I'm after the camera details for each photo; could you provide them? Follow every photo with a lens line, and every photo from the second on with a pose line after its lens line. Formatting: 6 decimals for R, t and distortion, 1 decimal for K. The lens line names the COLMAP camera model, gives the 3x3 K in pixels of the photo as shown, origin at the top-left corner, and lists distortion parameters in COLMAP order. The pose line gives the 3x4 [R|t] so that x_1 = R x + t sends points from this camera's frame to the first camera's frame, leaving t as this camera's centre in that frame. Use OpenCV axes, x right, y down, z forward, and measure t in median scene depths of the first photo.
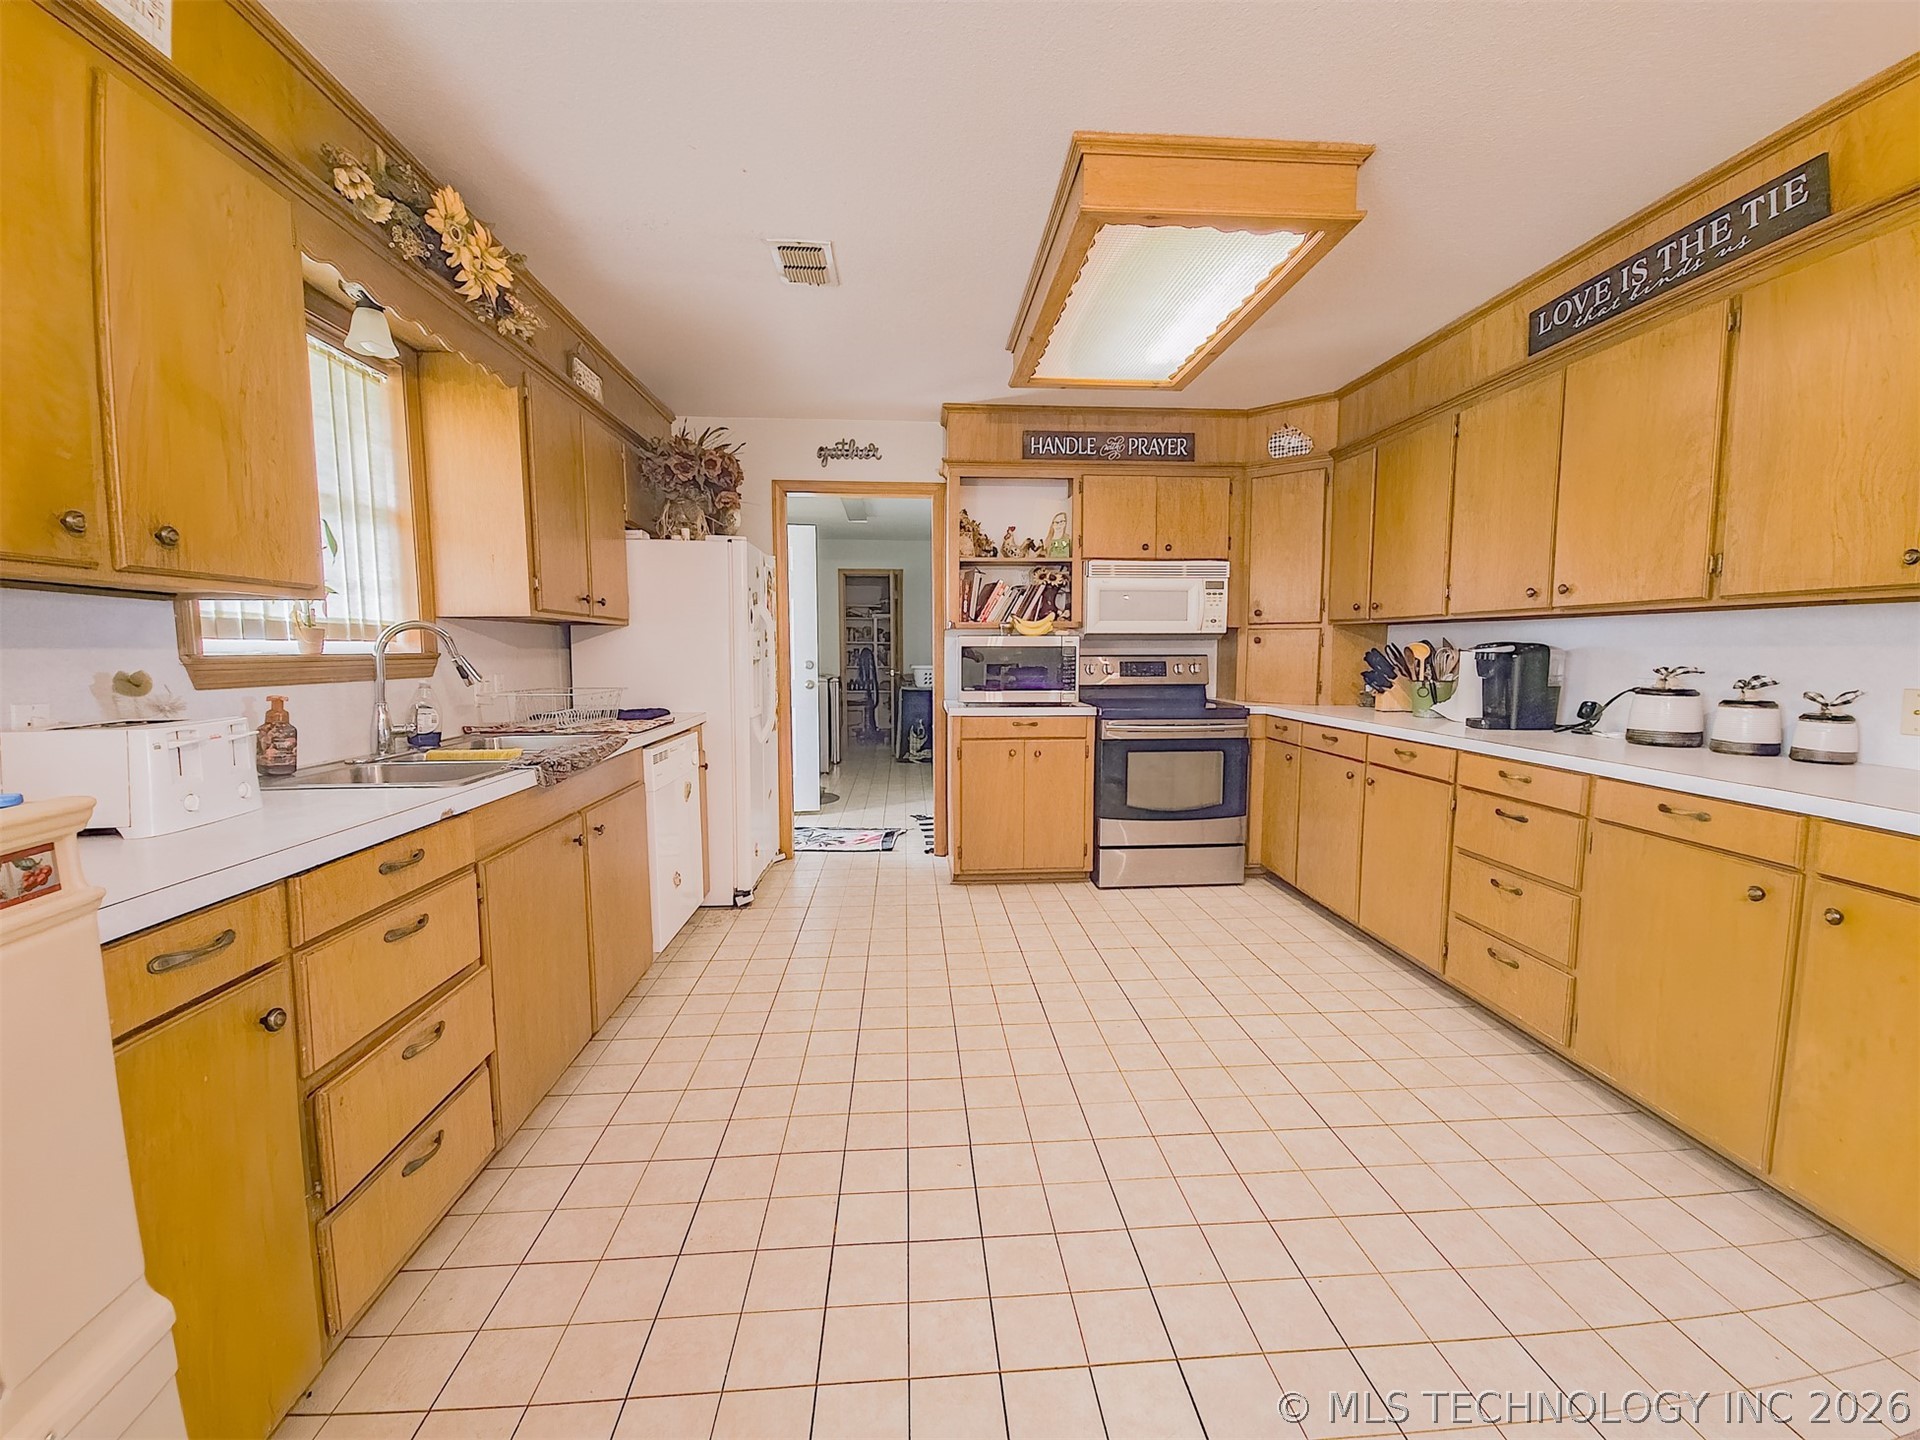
lens RADIAL K [[788.5, 0, 963.3], [0, 788.5, 719.5], [0, 0, 1]] dist [0.005556, -0.006209]
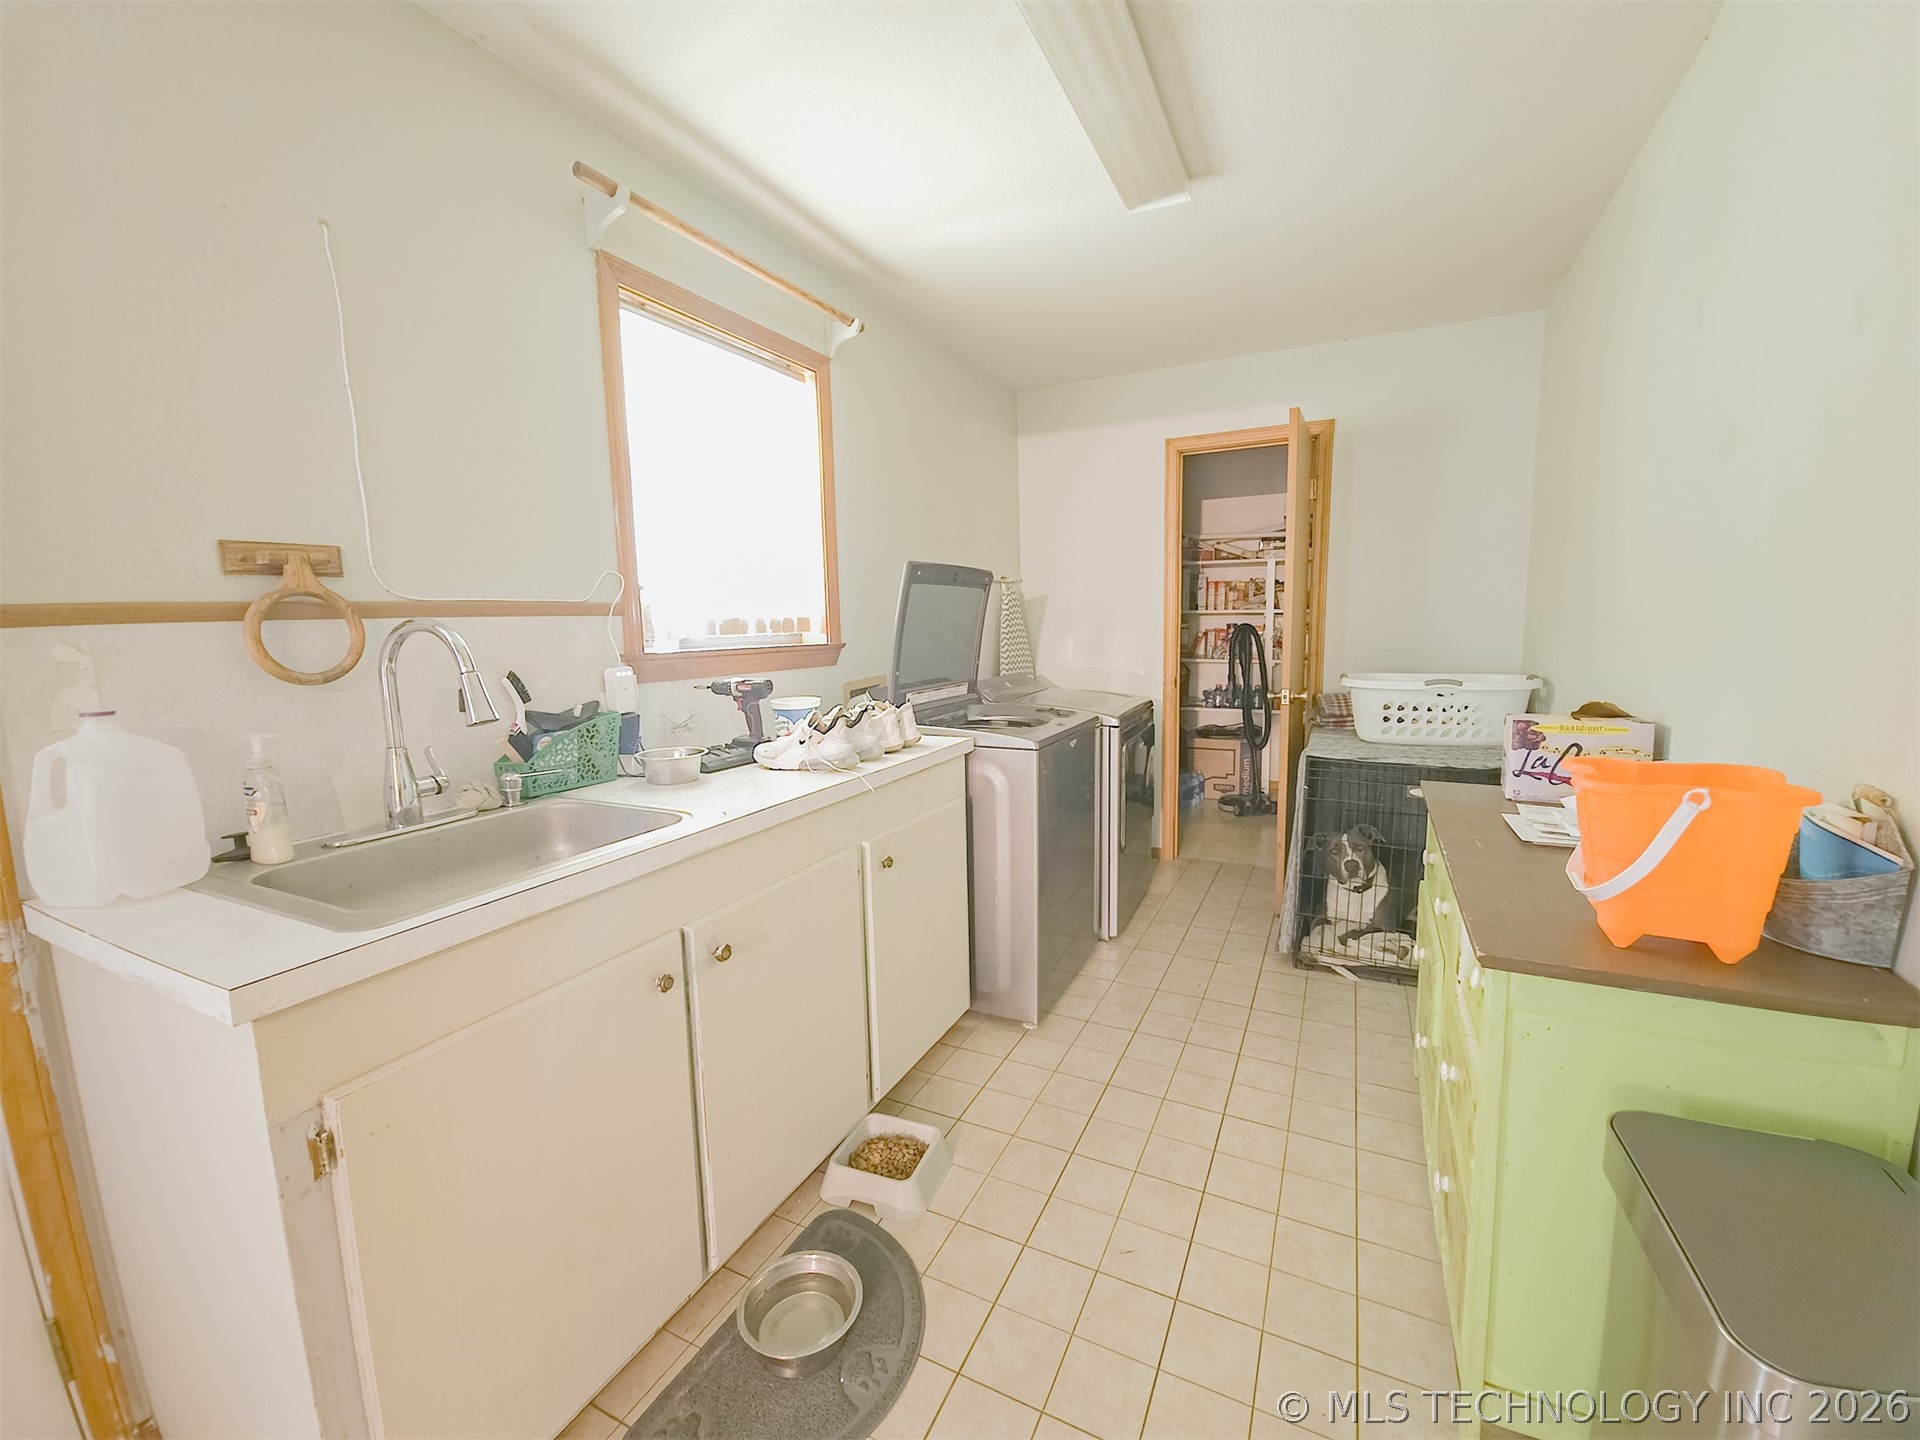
lens RADIAL K [[788.5, 0, 963.3], [0, 788.5, 719.5], [0, 0, 1]] dist [0.005556, -0.006209]
pose [[0.861940, 0.048037, -0.504730, -0.073740], [-0.022631, 0.998155, 0.056350, -0.151237], [0.506505, -0.037148, 0.861436, 1.355726]]
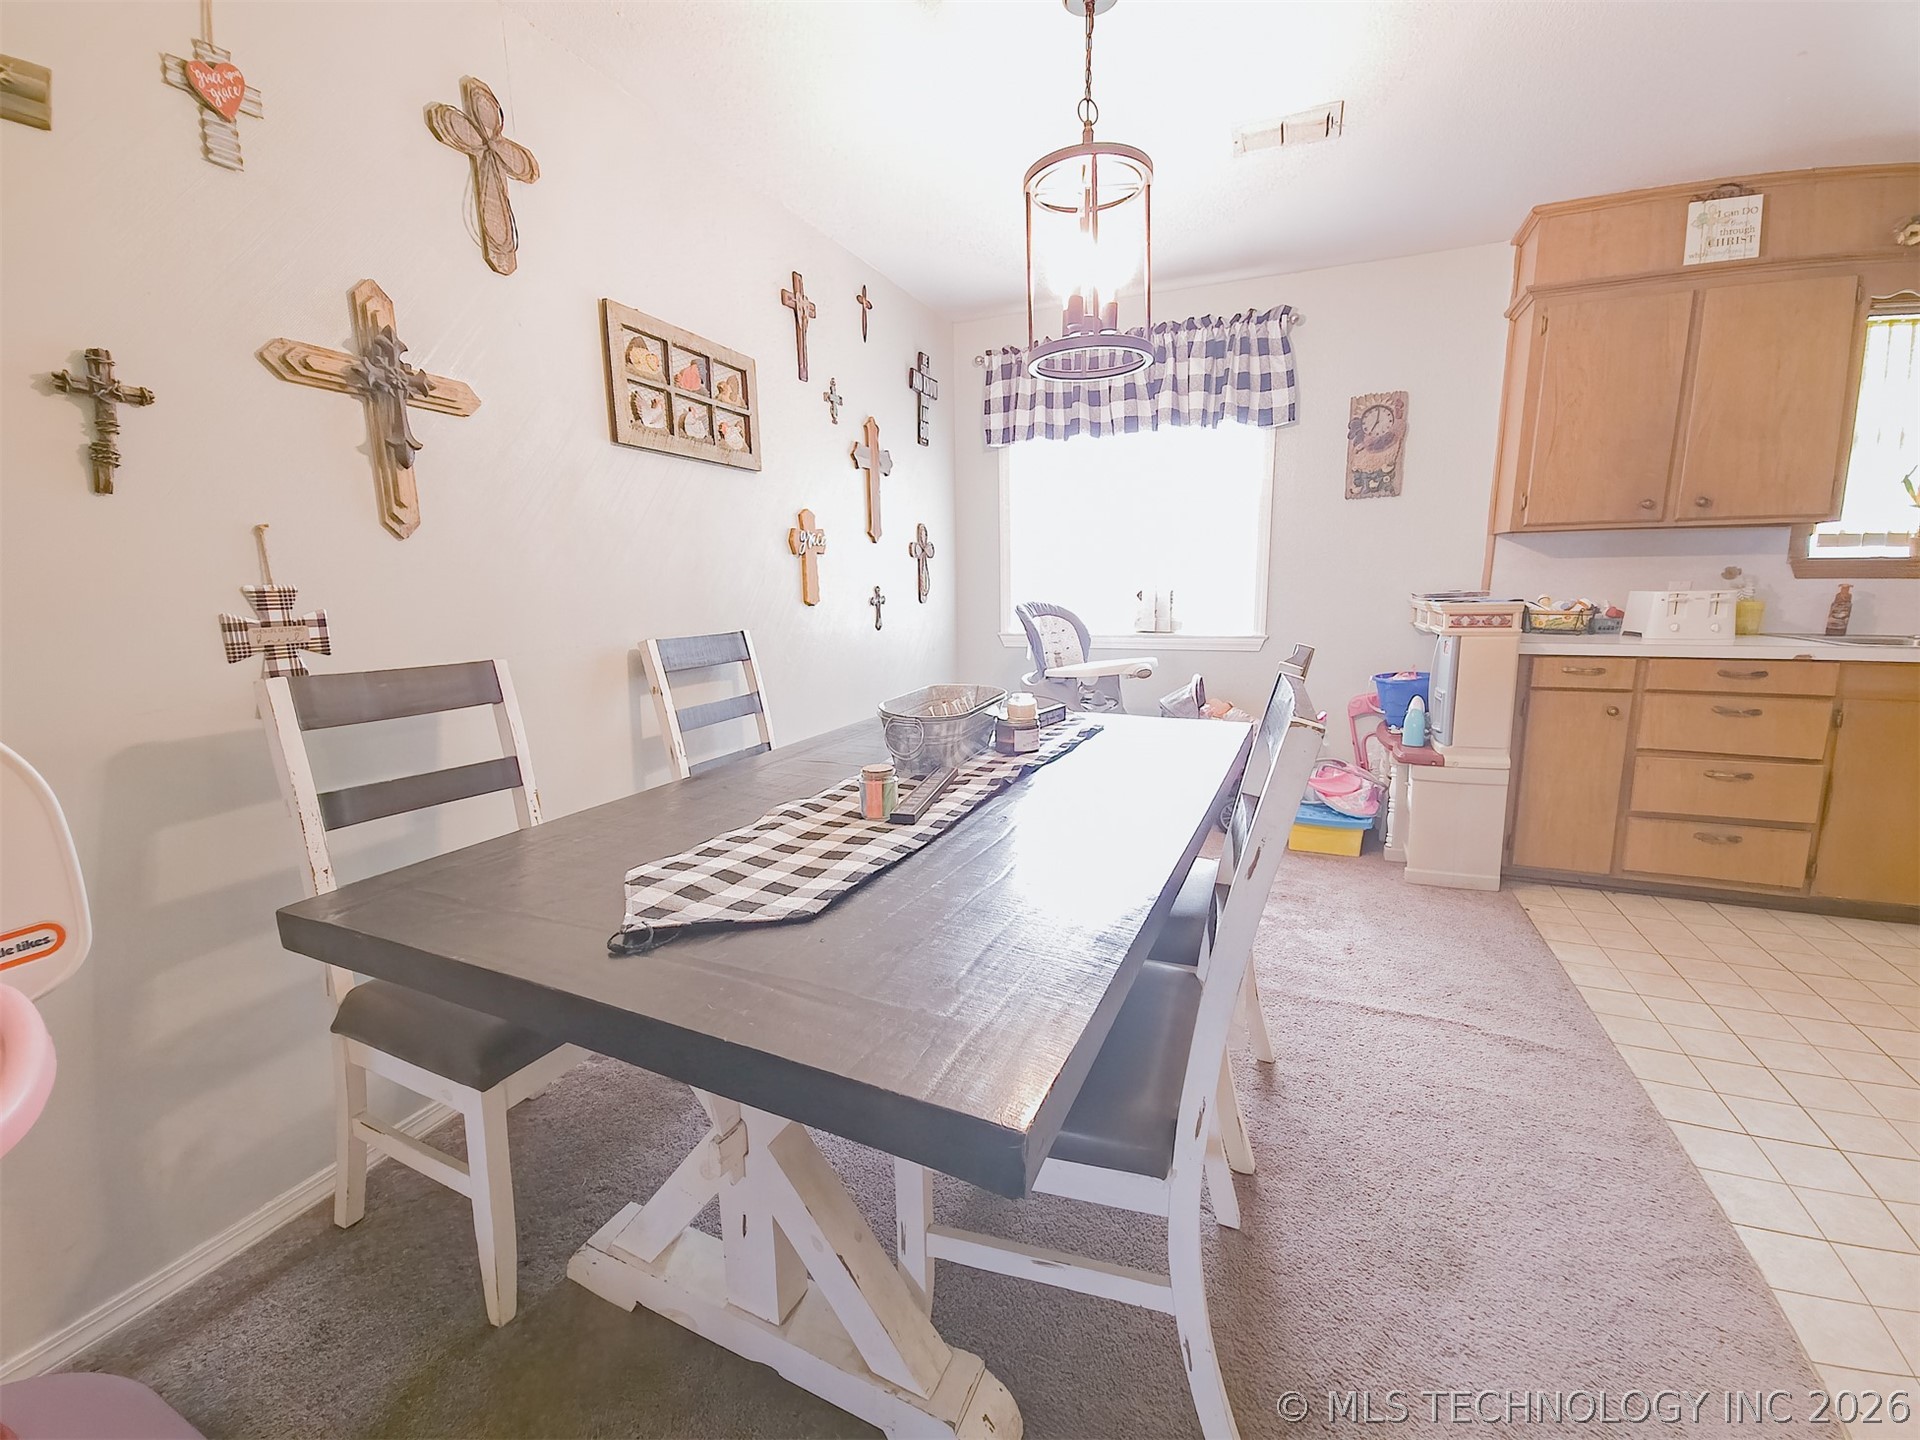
lens RADIAL K [[786.1, 0, 960.0], [0, 786.1, 720.0], [0, 0, 1]] dist [0.008729, -0.007330]
pose [[-0.450745, 0.166644, -0.876960, 0.624558], [-0.061520, 0.974285, 0.216758, 0.001236], [0.890530, 0.151654, -0.428902, 0.072391]]
